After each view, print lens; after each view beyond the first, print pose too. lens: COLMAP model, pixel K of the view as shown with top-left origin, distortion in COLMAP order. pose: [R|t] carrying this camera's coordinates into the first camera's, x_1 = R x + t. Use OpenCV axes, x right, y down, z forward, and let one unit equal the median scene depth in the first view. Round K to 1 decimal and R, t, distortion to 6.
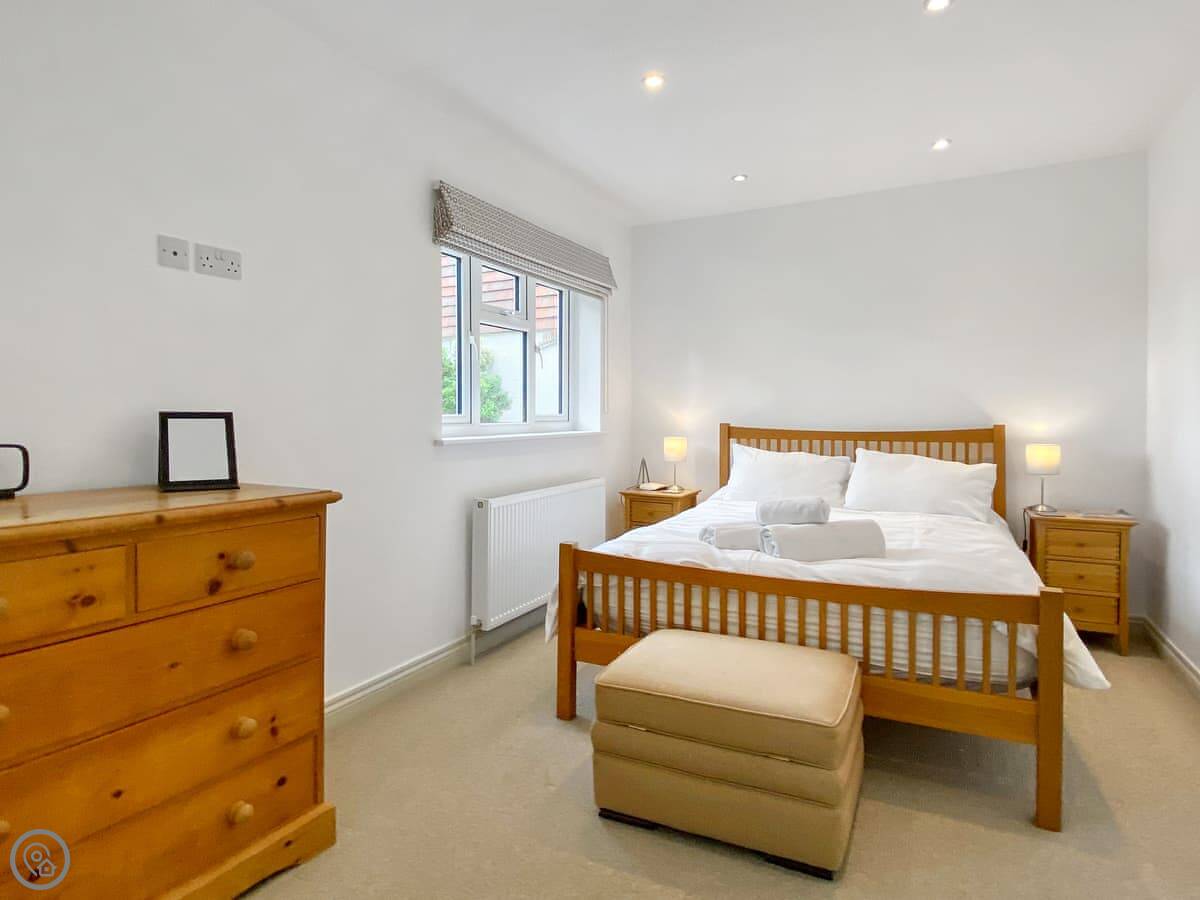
lens RADIAL K [[685.6, 0, 598.4], [0, 685.6, 422.5], [0, 0, 1]] dist [0.078040, -0.082850]
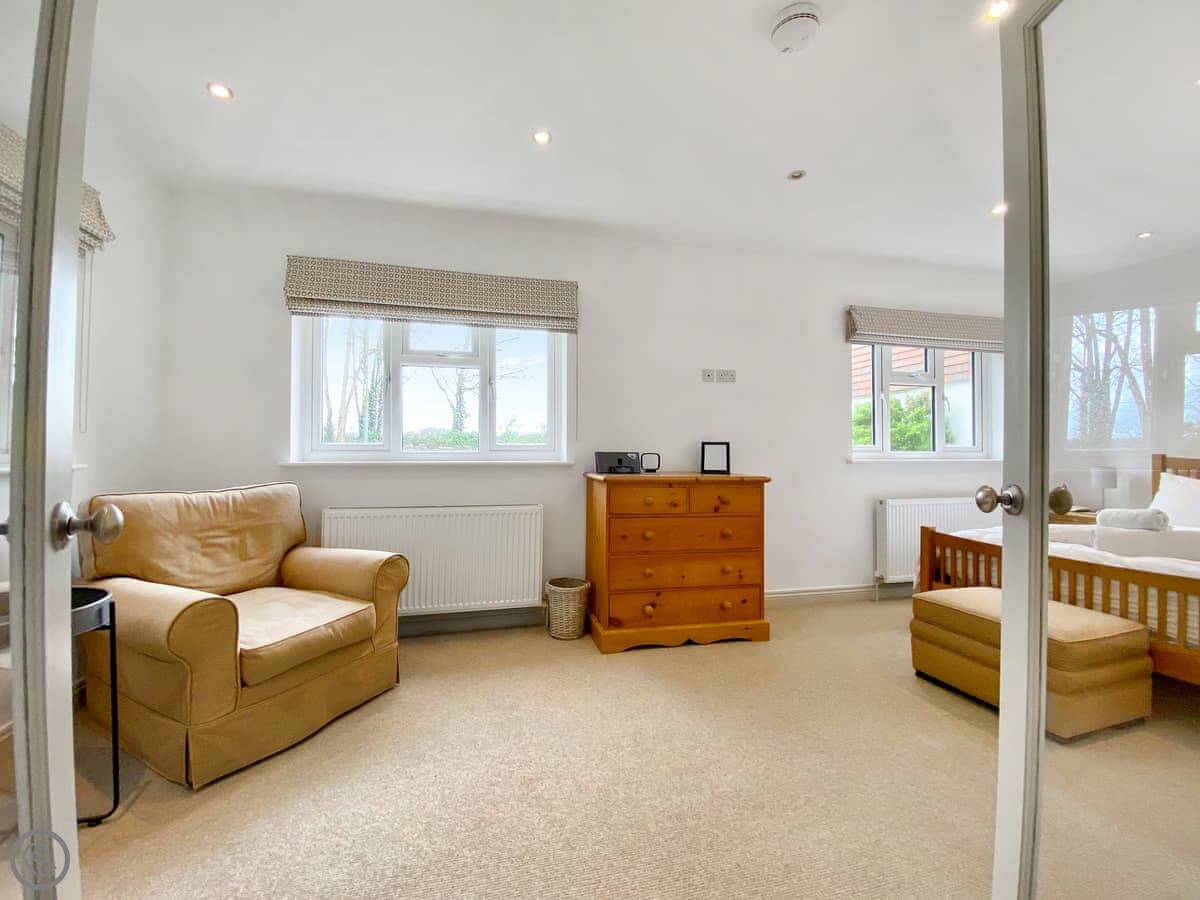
lens RADIAL K [[487.6, 0, 600.0], [0, 487.6, 450.0], [0, 0, 1]] dist [-0.078534, -0.000071]
pose [[0.685862, -0.006703, -0.727701, 0.296377], [-0.003854, 0.999910, -0.012842, 0.028860], [0.727722, 0.011612, 0.685774, -0.348223]]
